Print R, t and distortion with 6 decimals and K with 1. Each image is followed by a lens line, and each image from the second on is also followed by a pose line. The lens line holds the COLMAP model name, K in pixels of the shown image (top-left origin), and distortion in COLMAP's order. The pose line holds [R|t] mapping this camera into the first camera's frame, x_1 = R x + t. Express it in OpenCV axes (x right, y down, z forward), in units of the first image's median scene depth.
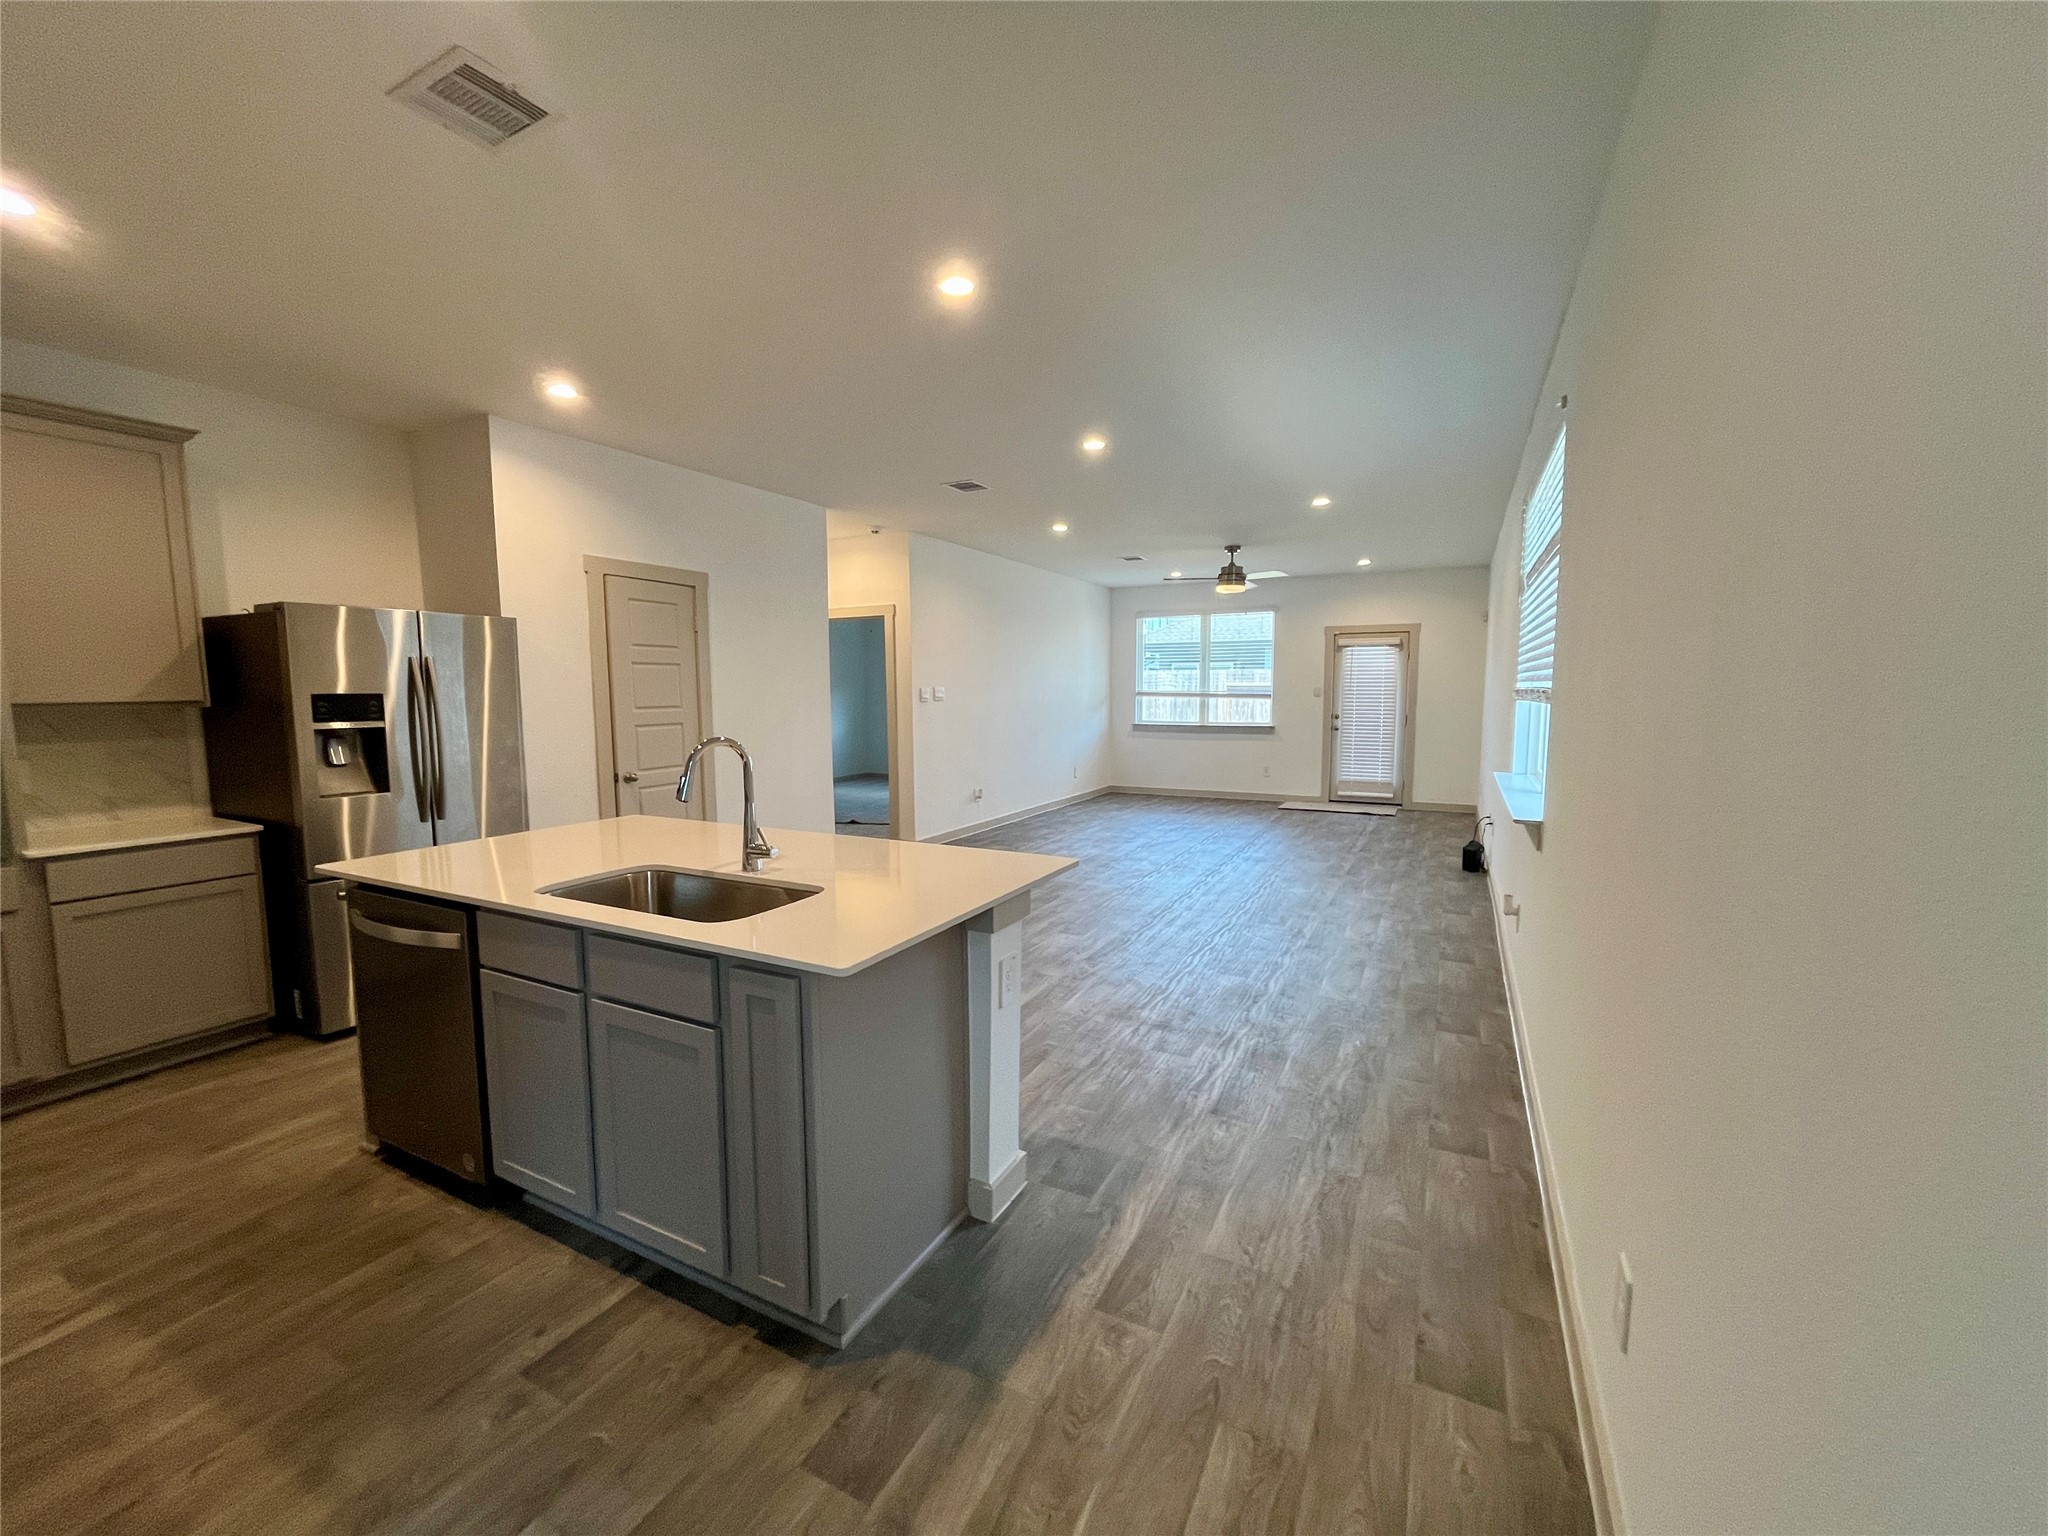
lens RADIAL K [[829.1, 0, 1032.9], [0, 829.1, 780.8], [0, 0, 1]] dist [-0.000419, 0.000438]
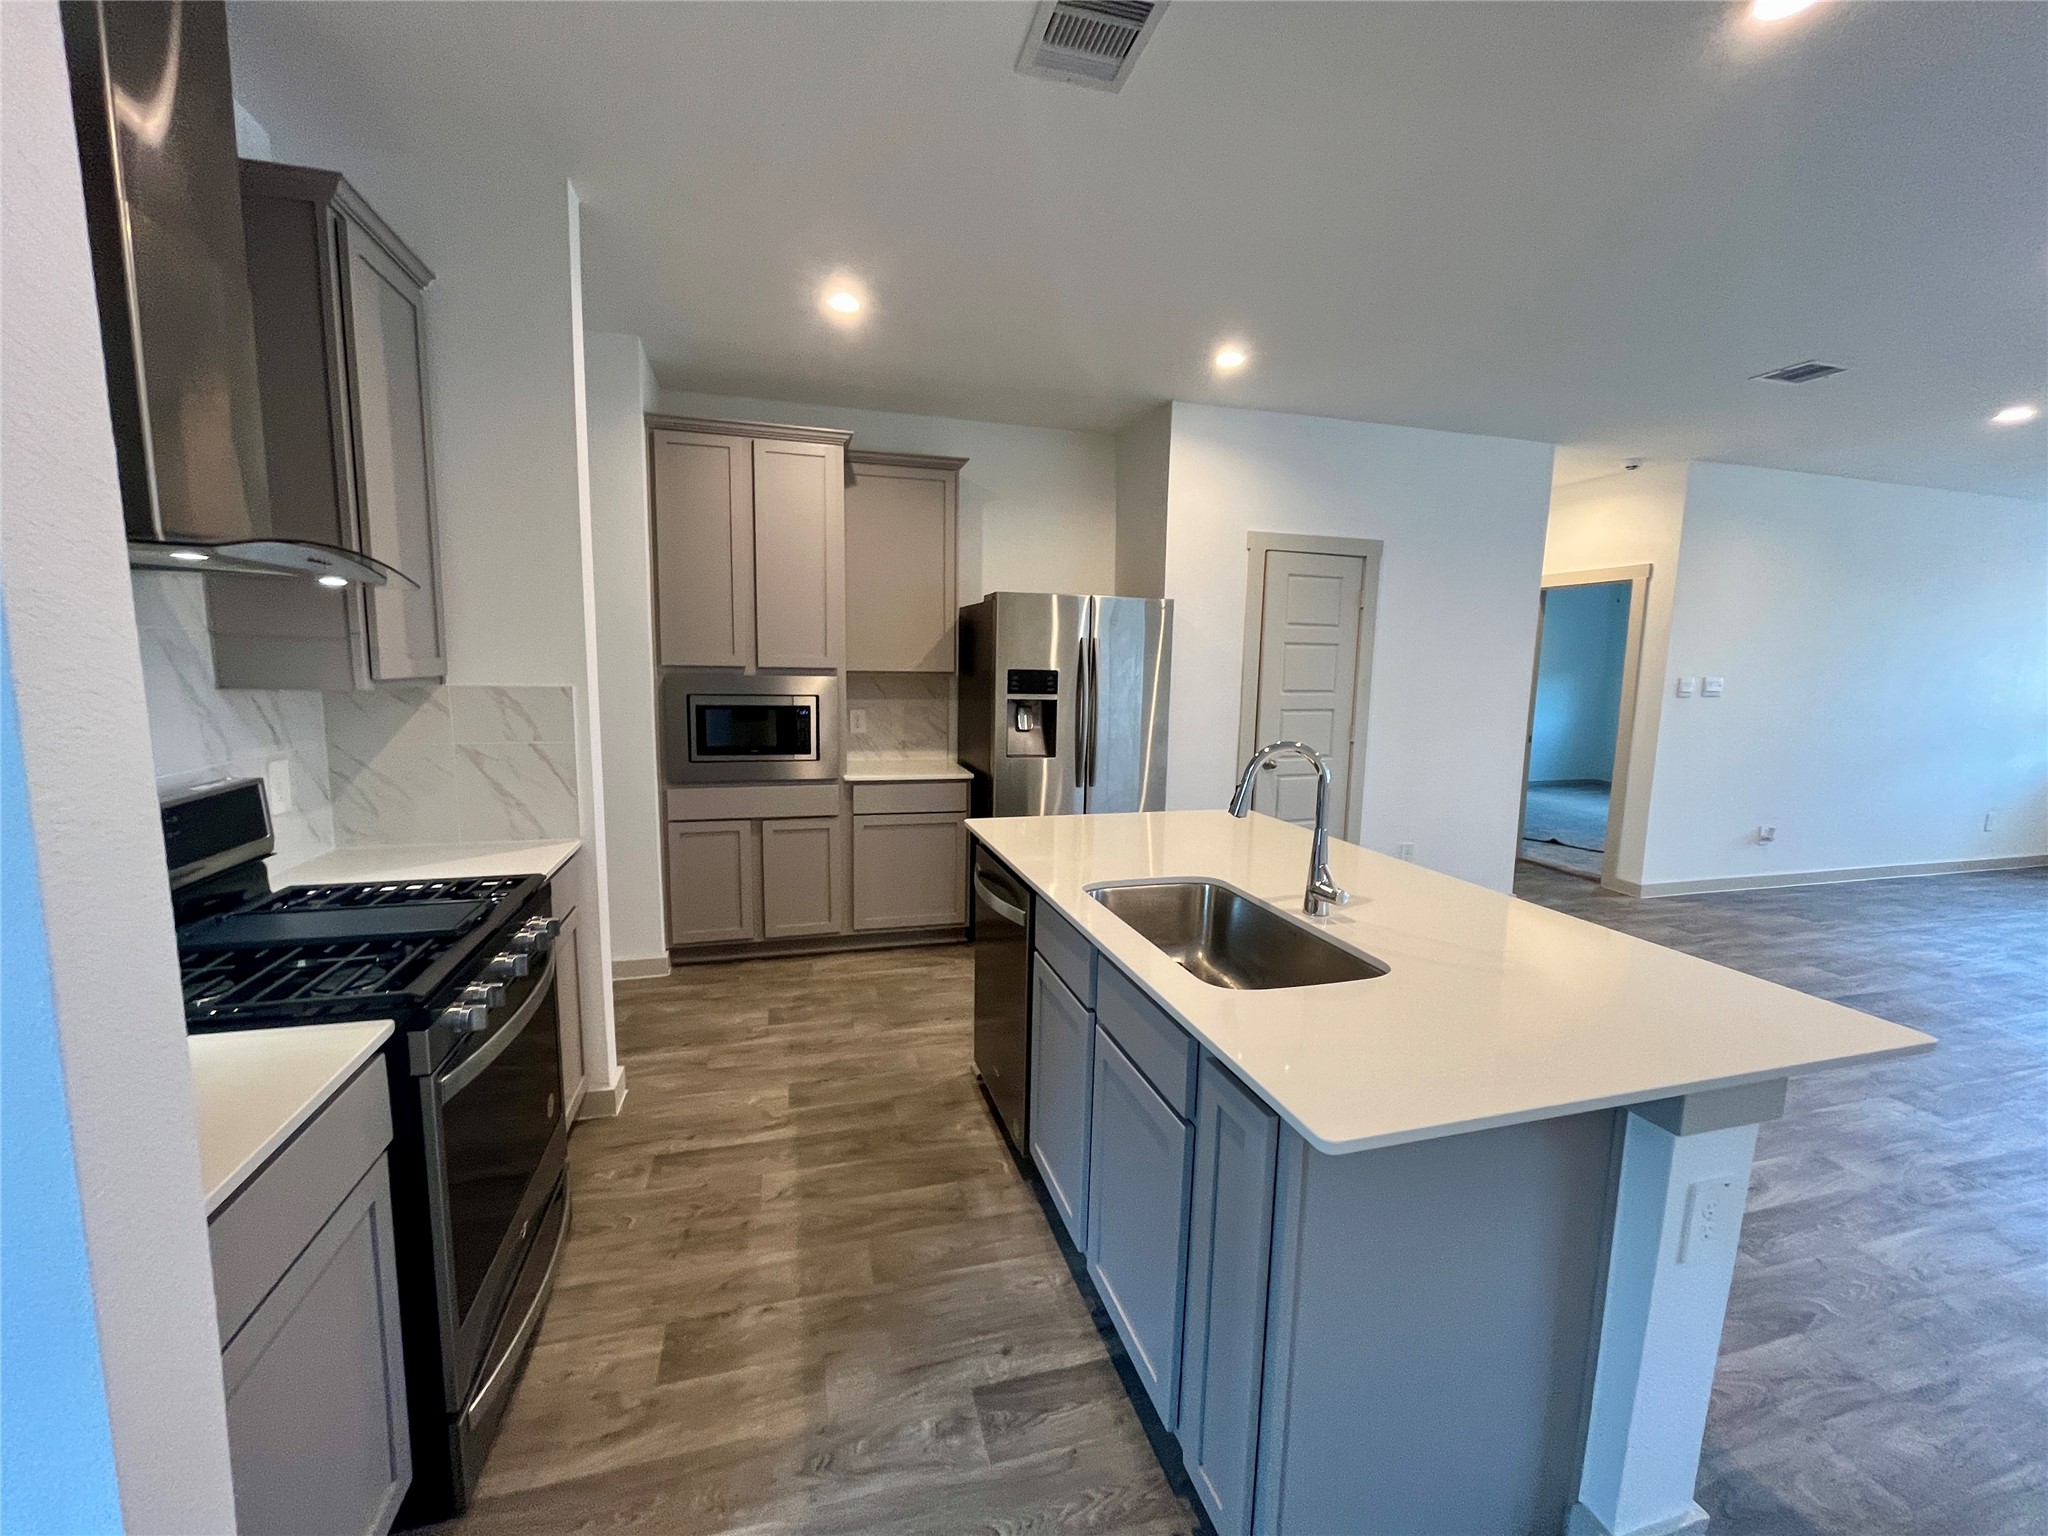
lens RADIAL K [[829.1, 0, 1027.0], [0, 829.1, 769.5], [0, 0, 1]] dist [-0.000419, 0.000438]
pose [[0.680554, 0.116674, -0.723348, 0.021197], [-0.106003, 0.992532, 0.060361, -0.037823], [0.724989, 0.035598, 0.687840, 0.213245]]
